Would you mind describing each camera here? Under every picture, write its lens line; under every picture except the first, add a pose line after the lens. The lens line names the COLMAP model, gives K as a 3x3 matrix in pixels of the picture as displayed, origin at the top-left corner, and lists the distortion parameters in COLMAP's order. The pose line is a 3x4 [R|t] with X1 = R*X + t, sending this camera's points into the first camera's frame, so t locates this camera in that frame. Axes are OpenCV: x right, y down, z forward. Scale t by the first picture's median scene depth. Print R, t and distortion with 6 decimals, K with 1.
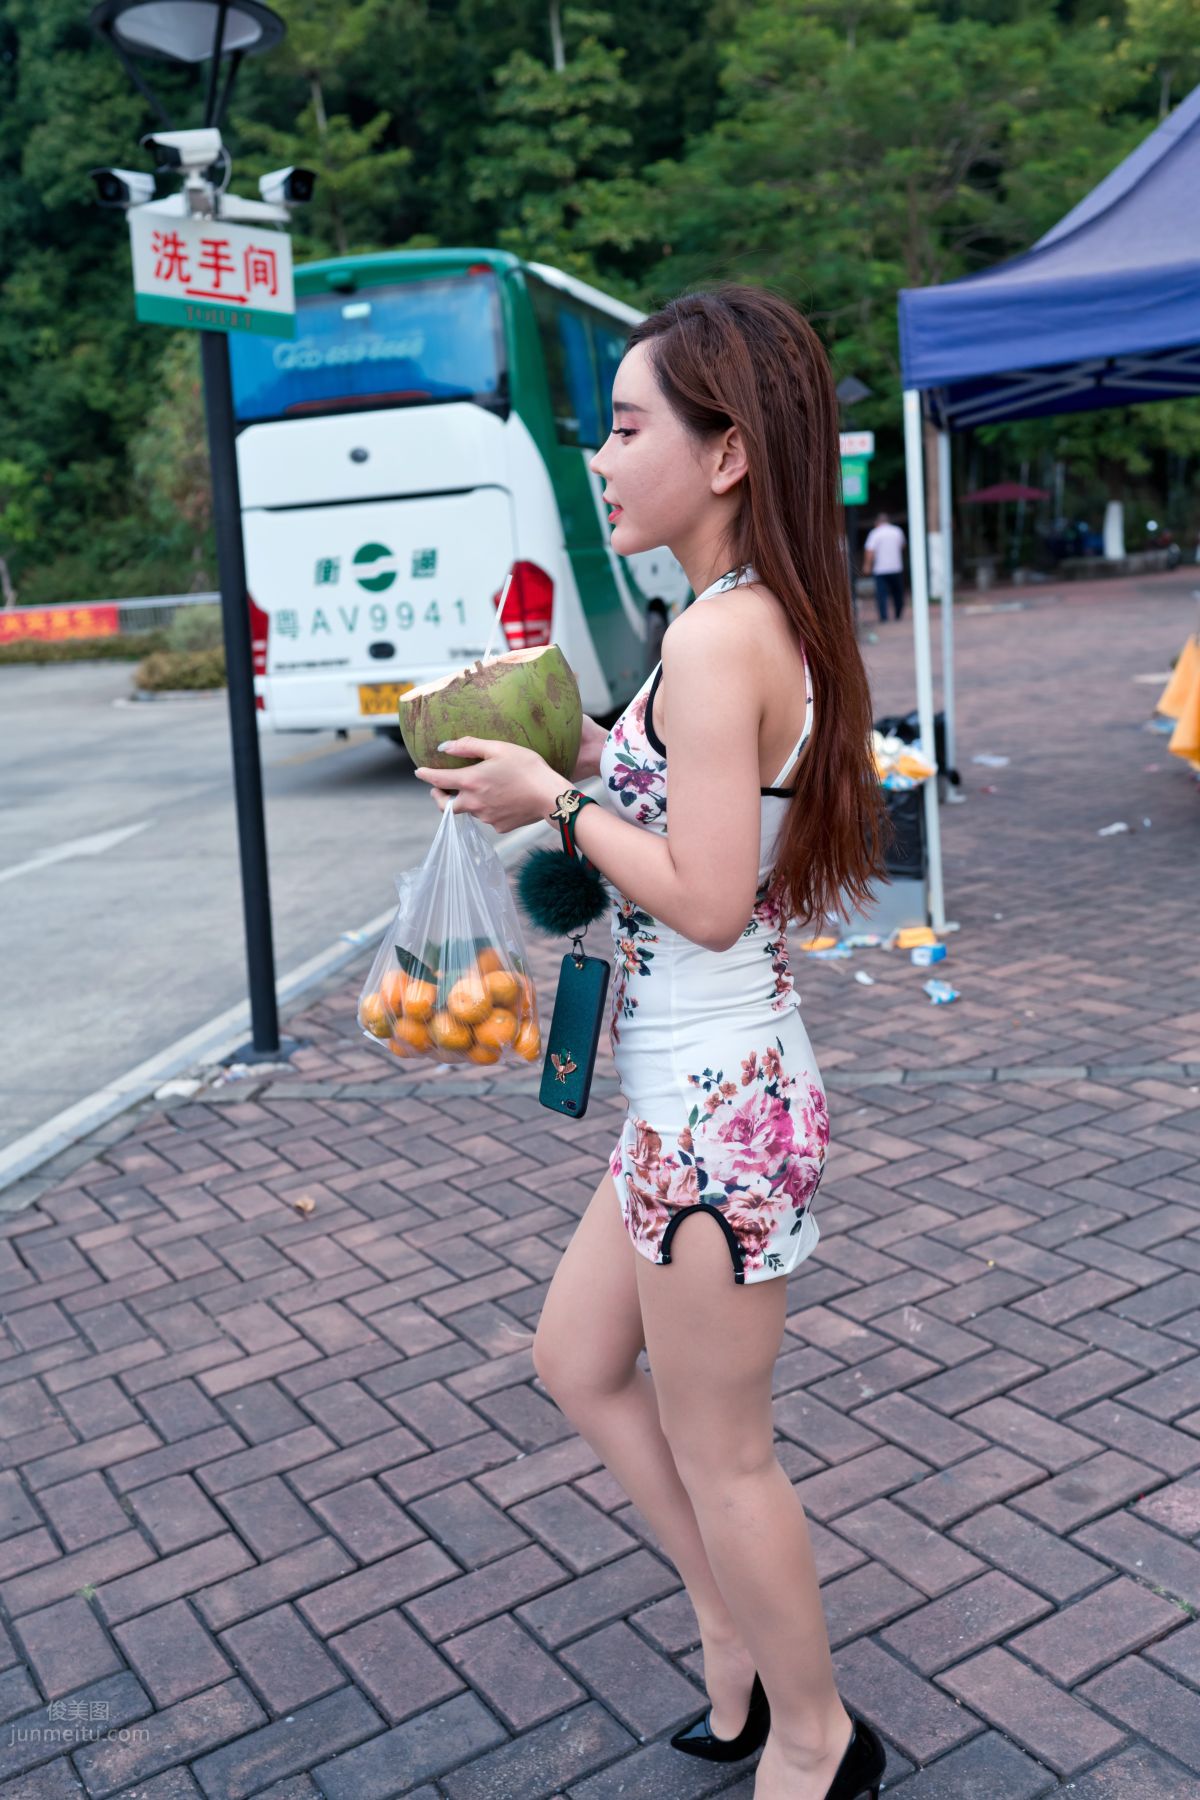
lens RADIAL K [[1697.3, 0, 598.2], [0, 1697.3, 904.2], [0, 0, 1]] dist [0.106434, -0.094406]
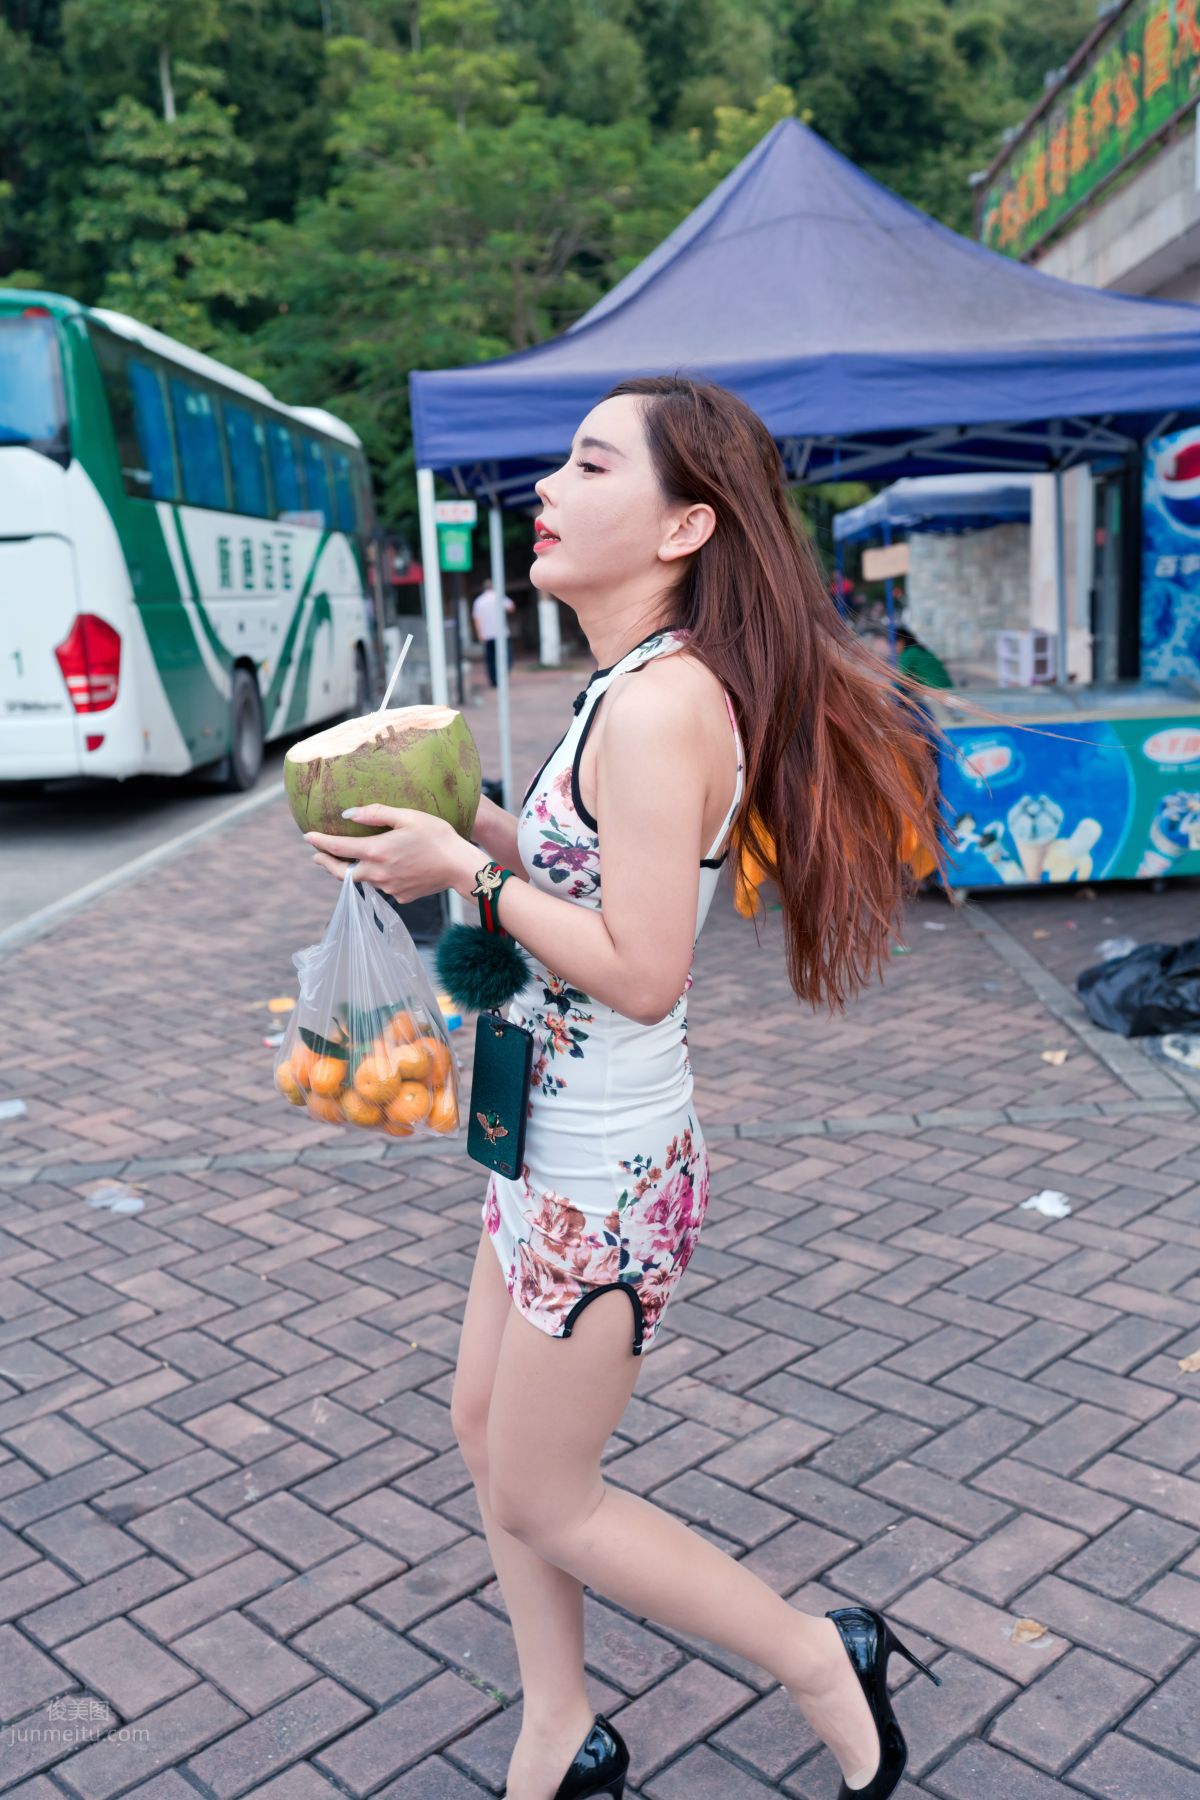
lens RADIAL K [[1697.0, 0, 599.0], [0, 1697.0, 895.4], [0, 0, 1]] dist [0.106607, -0.094372]
pose [[0.977022, 0.001185, 0.213133, 0.079727], [0.007083, 0.999252, -0.038028, -0.008530], [-0.213019, 0.038664, 0.976283, -0.002661]]
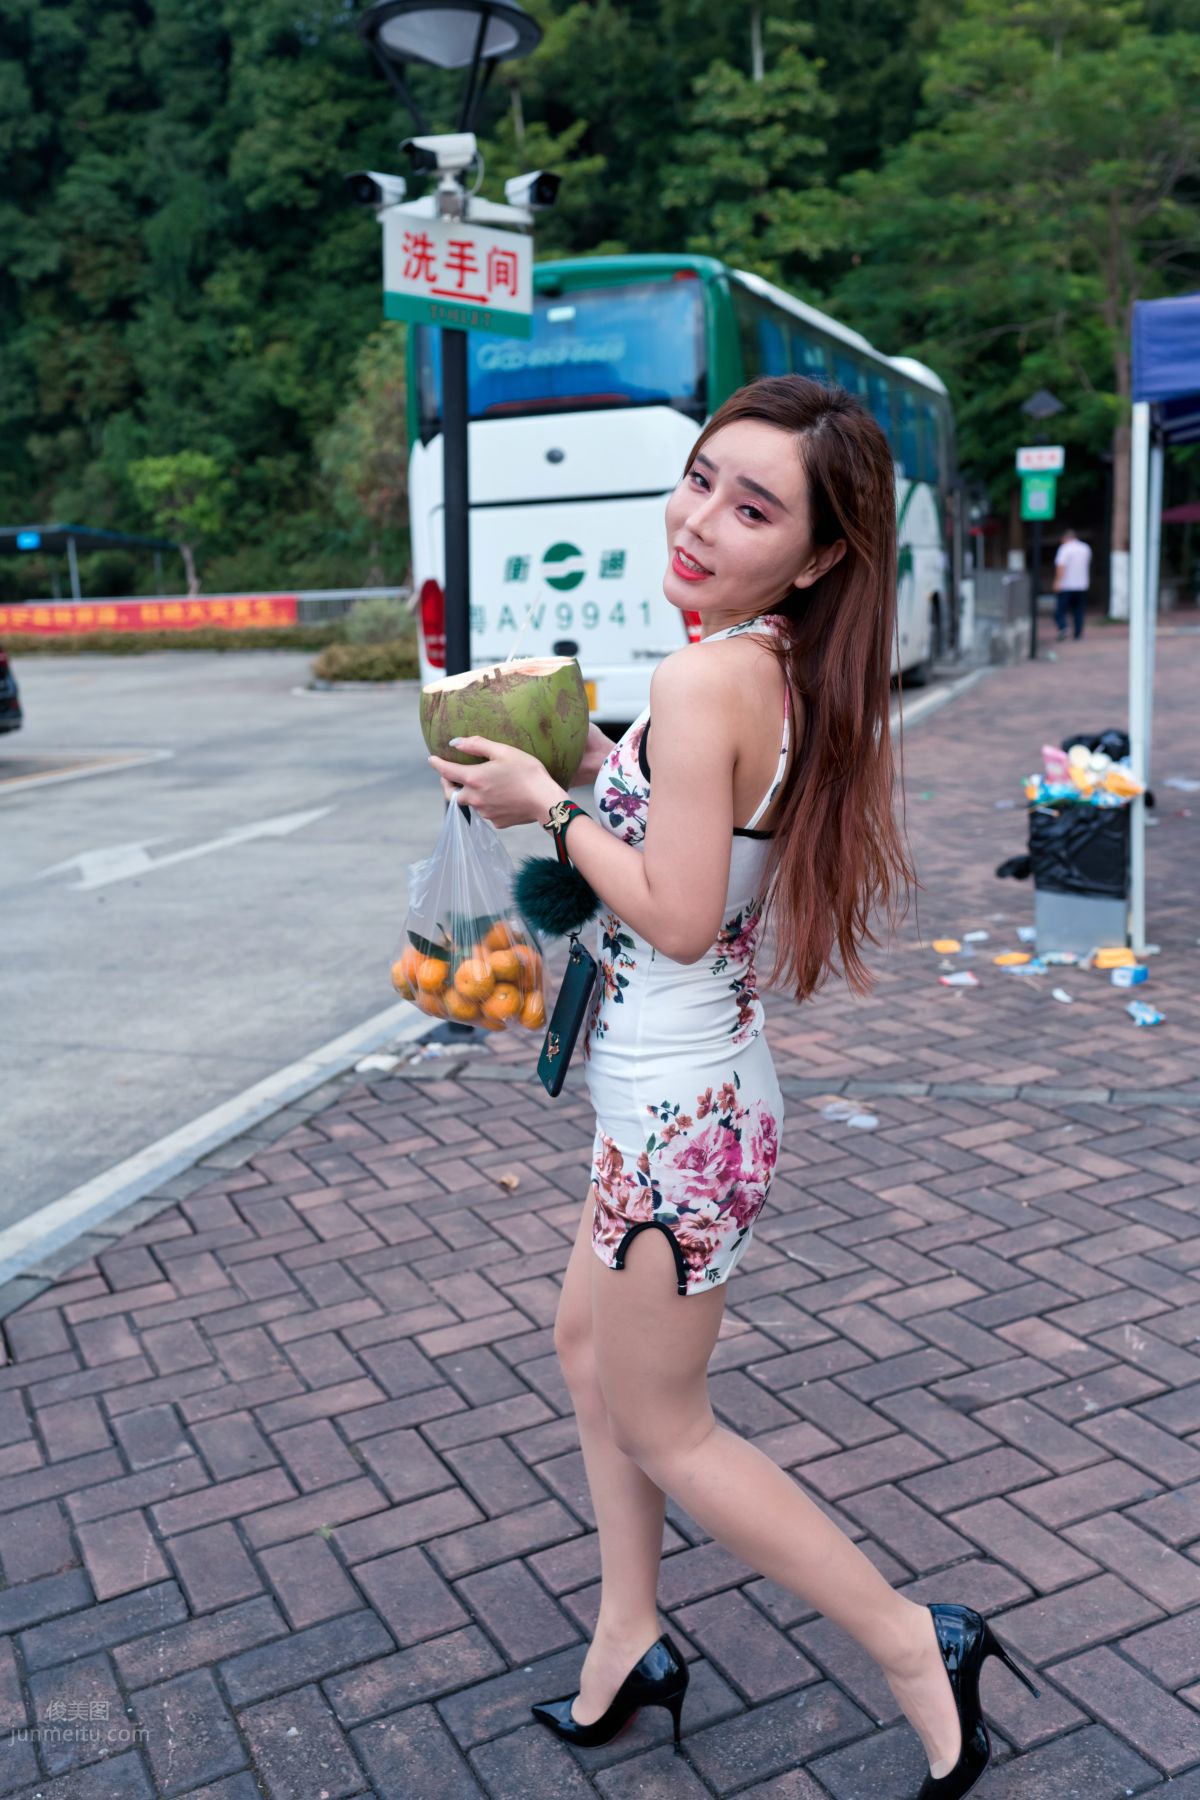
lens RADIAL K [[1697.0, 0, 599.0], [0, 1697.0, 895.4], [0, 0, 1]] dist [0.106607, -0.094372]
pose [[0.994876, 0.052850, -0.086188, -0.031557], [-0.053554, 0.998548, -0.005875, 0.006333], [0.085753, 0.010461, 0.996262, -0.010774]]
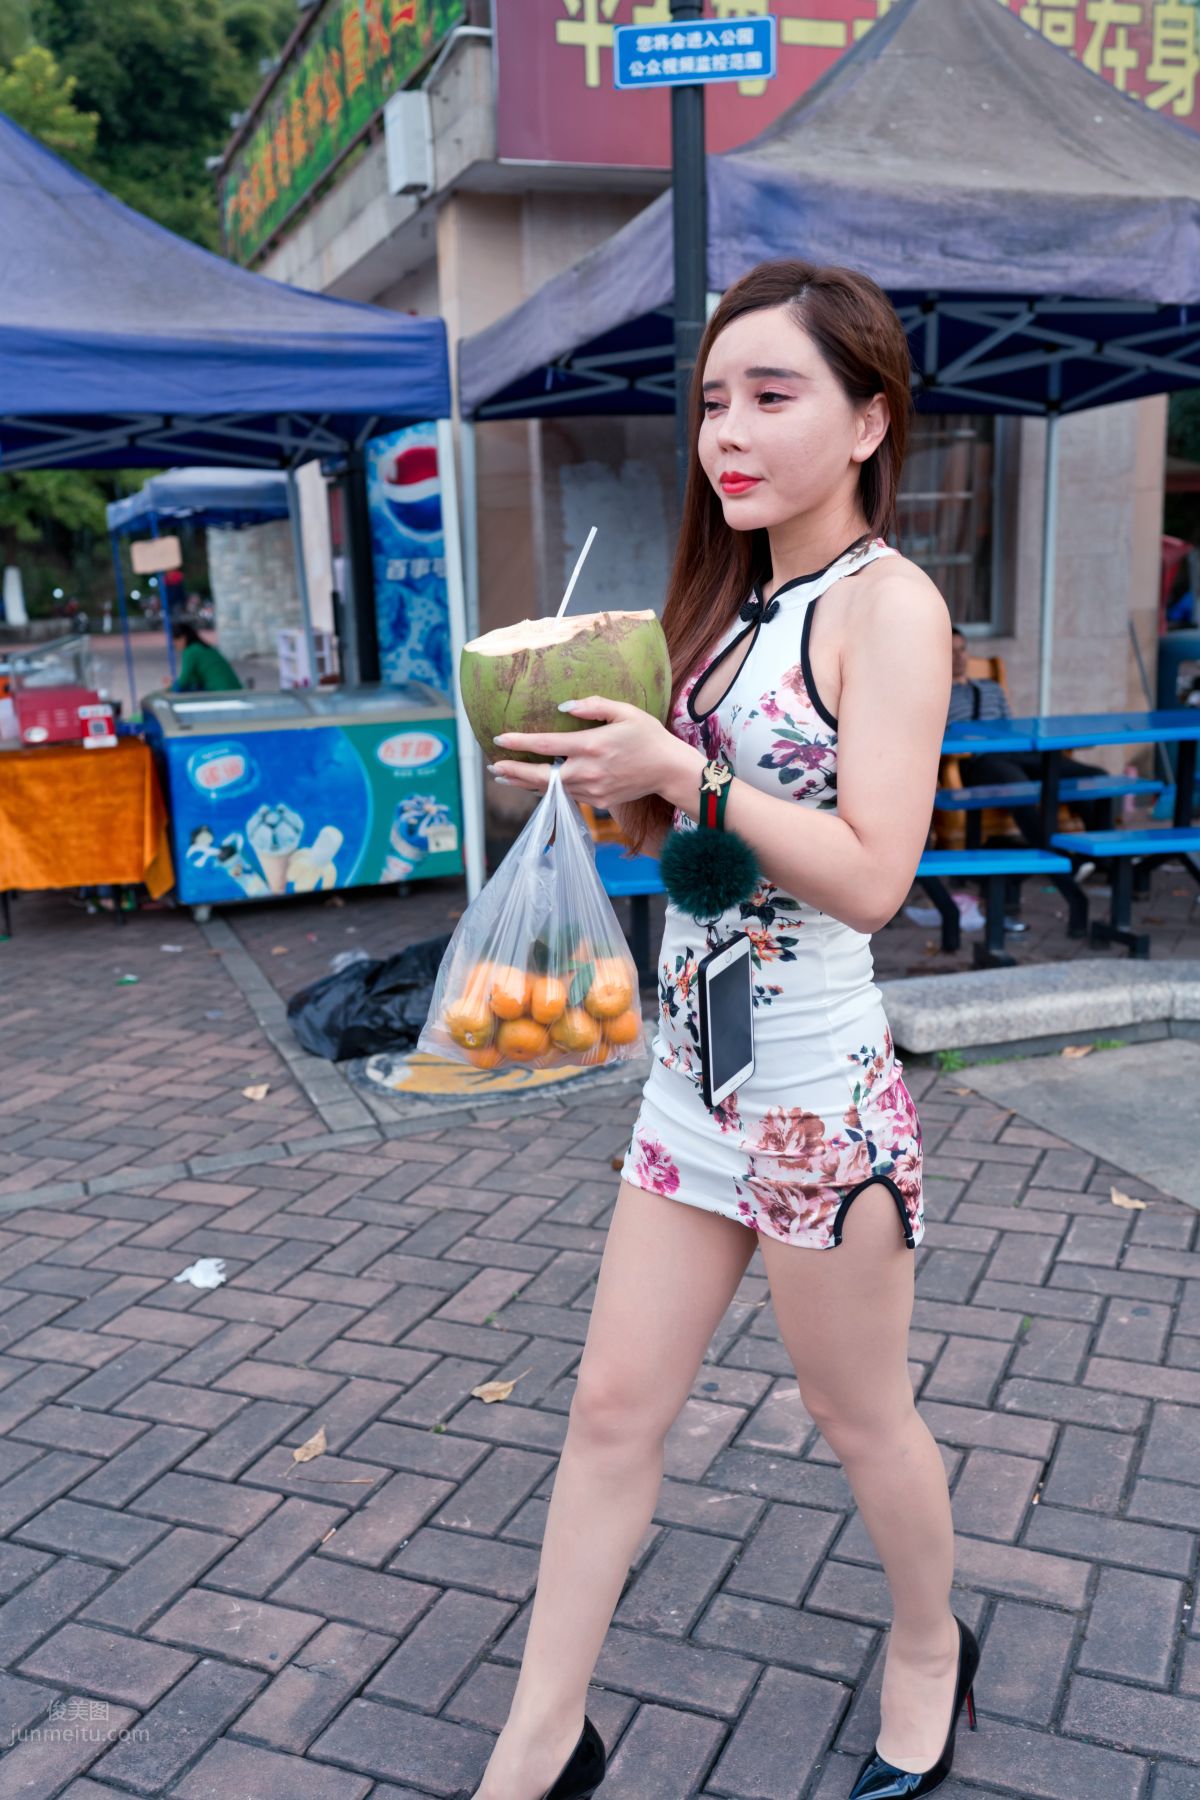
lens RADIAL K [[1706.7, 0, 598.9], [0, 1706.7, 904.0], [0, 0, 1]] dist [0.104979, -0.091985]
pose [[0.823672, -0.060150, 0.563867, 0.214069], [0.081654, 0.996576, -0.012969, -0.031641], [-0.561156, 0.056724, 0.825764, 0.035725]]
